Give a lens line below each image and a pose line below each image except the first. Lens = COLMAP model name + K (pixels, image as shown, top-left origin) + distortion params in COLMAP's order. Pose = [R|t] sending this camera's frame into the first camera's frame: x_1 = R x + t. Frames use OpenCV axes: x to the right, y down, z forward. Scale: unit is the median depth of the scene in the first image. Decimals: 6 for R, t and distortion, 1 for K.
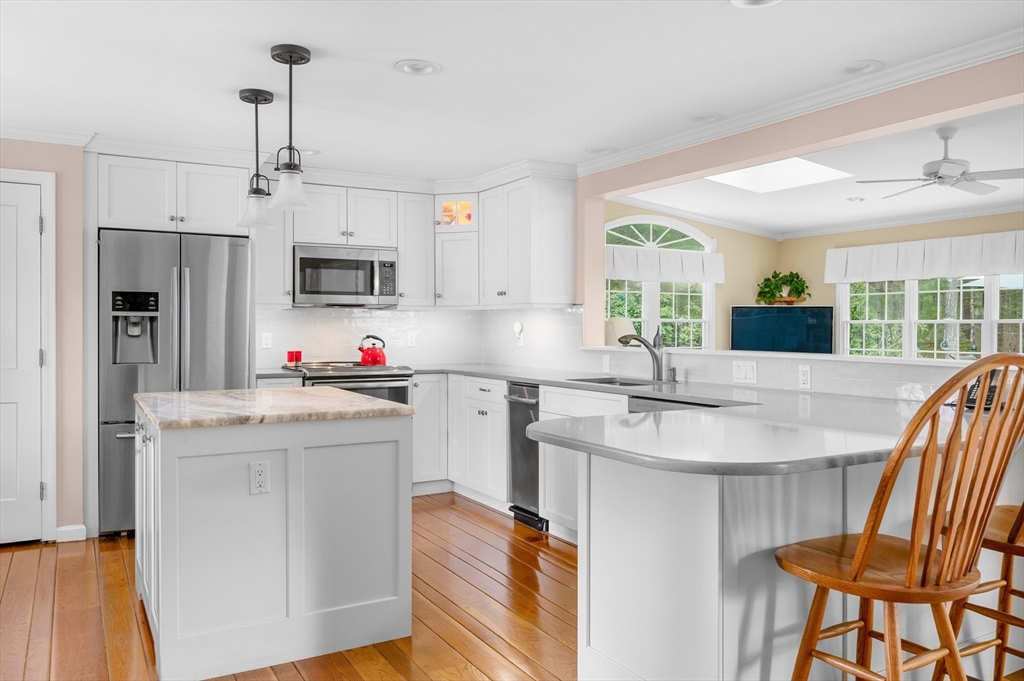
lens RADIAL K [[775.5, 0, 512.0], [0, 775.5, 331.7], [0, 0, 1]] dist [0.001077, 0.000619]
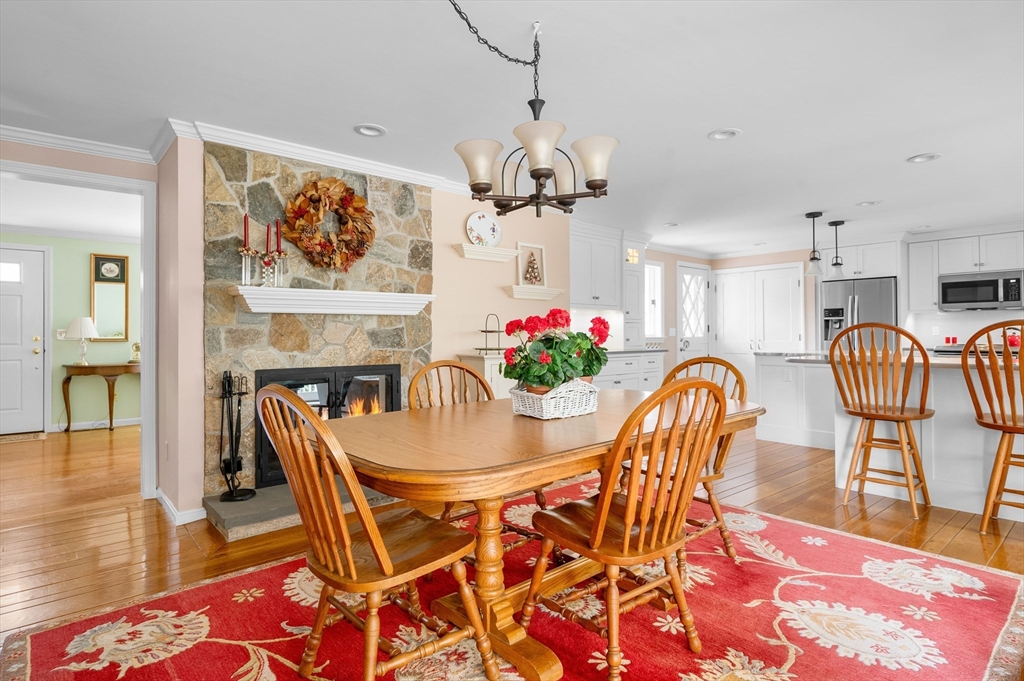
lens RADIAL K [[549.9, 0, 512.8], [0, 549.9, 330.3], [0, 0, 1]] dist [-0.001154, 0.001212]
pose [[0.199402, -0.010443, -0.979862, 0.733271], [-0.000231, 0.999943, -0.010704, 0.024077], [0.979918, 0.002361, 0.199388, -0.186827]]
